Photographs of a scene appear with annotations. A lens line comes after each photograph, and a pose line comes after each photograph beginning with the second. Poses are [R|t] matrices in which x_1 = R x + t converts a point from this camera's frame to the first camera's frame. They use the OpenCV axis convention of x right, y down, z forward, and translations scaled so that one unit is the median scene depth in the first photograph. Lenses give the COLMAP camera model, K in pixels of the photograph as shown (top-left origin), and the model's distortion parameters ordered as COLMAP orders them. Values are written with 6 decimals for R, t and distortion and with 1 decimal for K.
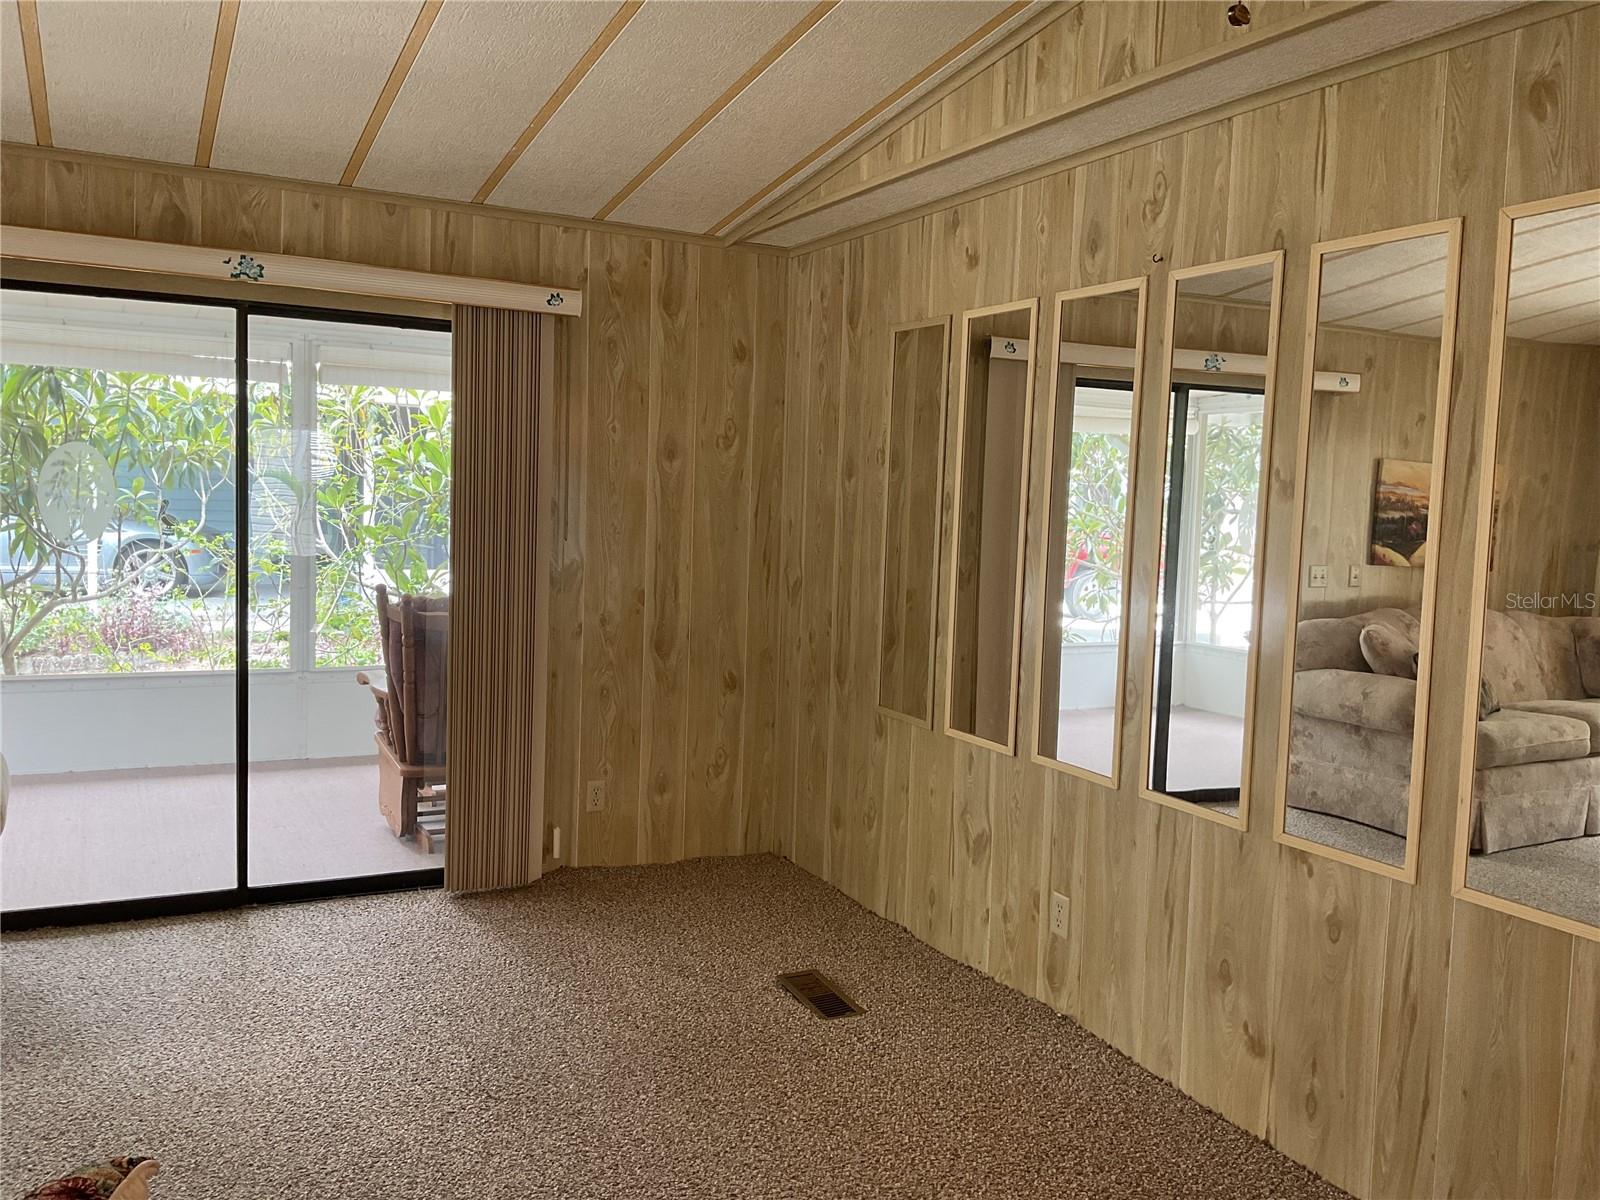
lens RADIAL K [[1338.1, 0, 824.3], [0, 1338.1, 597.0], [0, 0, 1]] dist [0.054399, -0.125761]
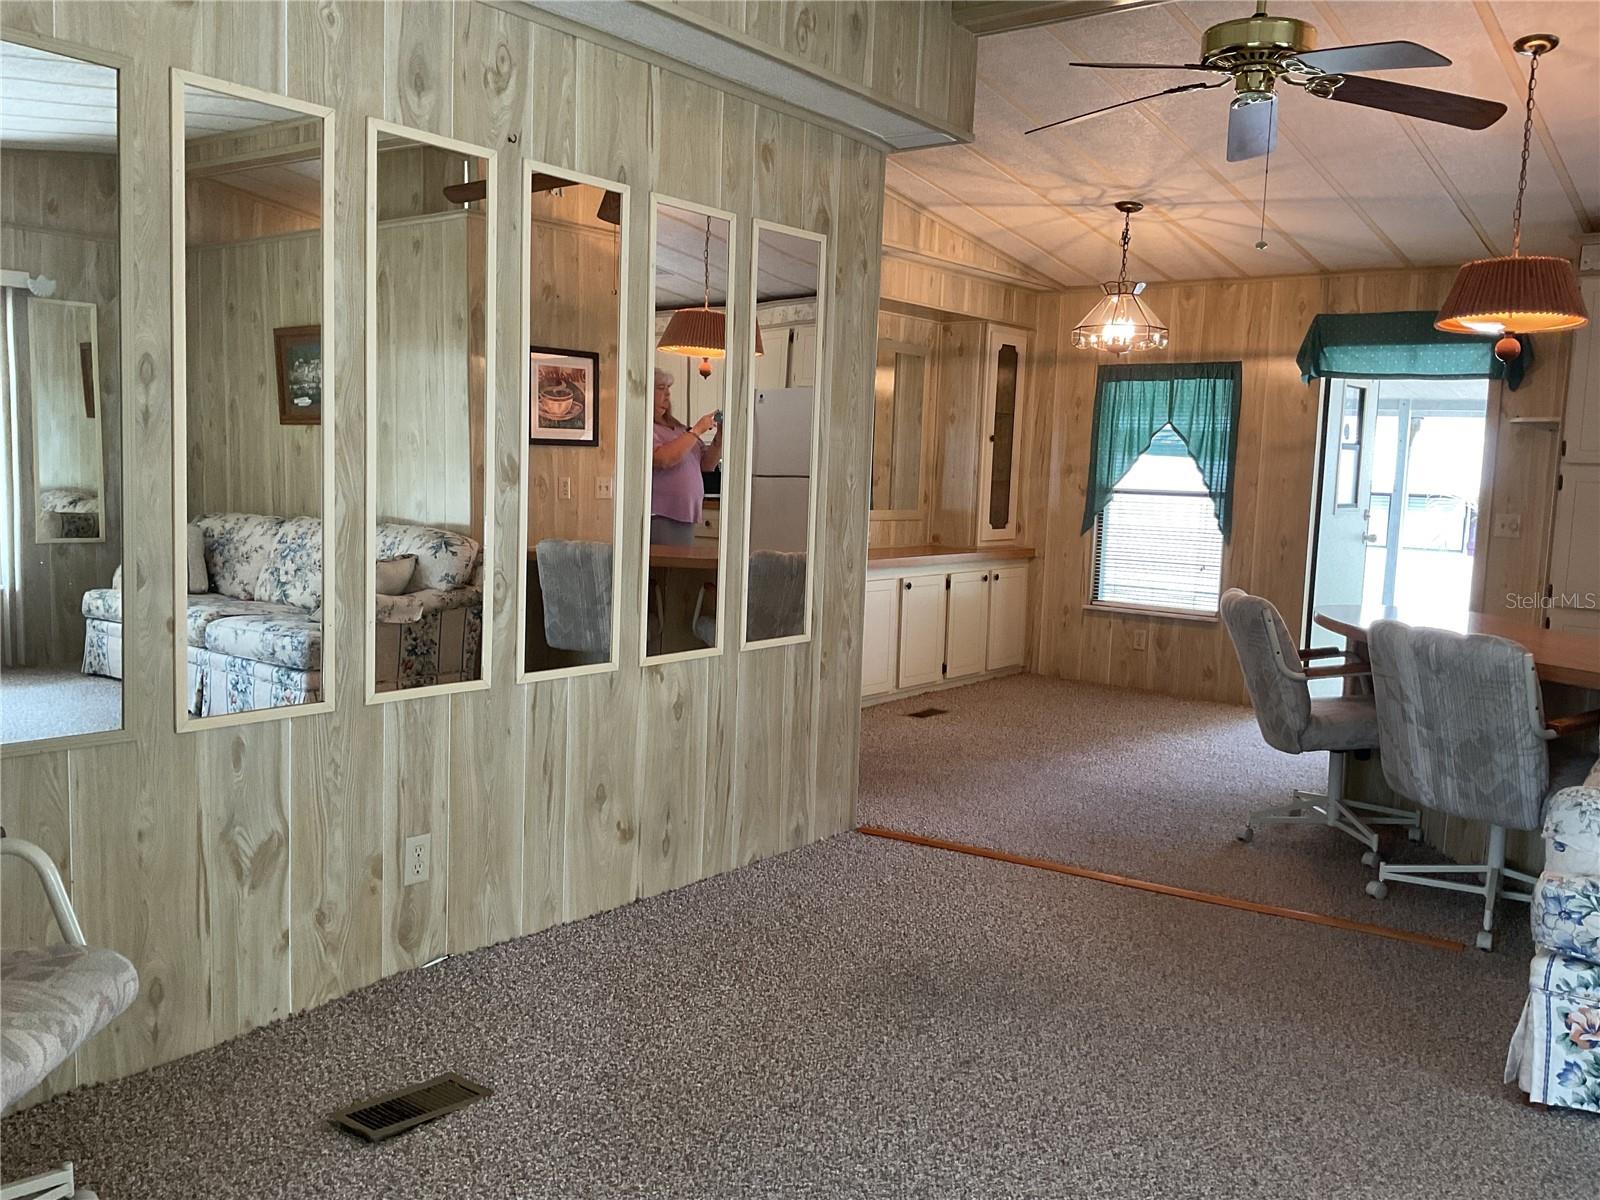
lens RADIAL K [[1310.0, 0, 793.6], [0, 1310.0, 595.3], [0, 0, 1]] dist [0.135869, -0.244490]
pose [[-0.407838, -0.144695, 0.901516, -0.793329], [0.019776, 0.985732, 0.167159, -0.085969], [-0.912840, 0.086003, -0.399158, 1.286511]]
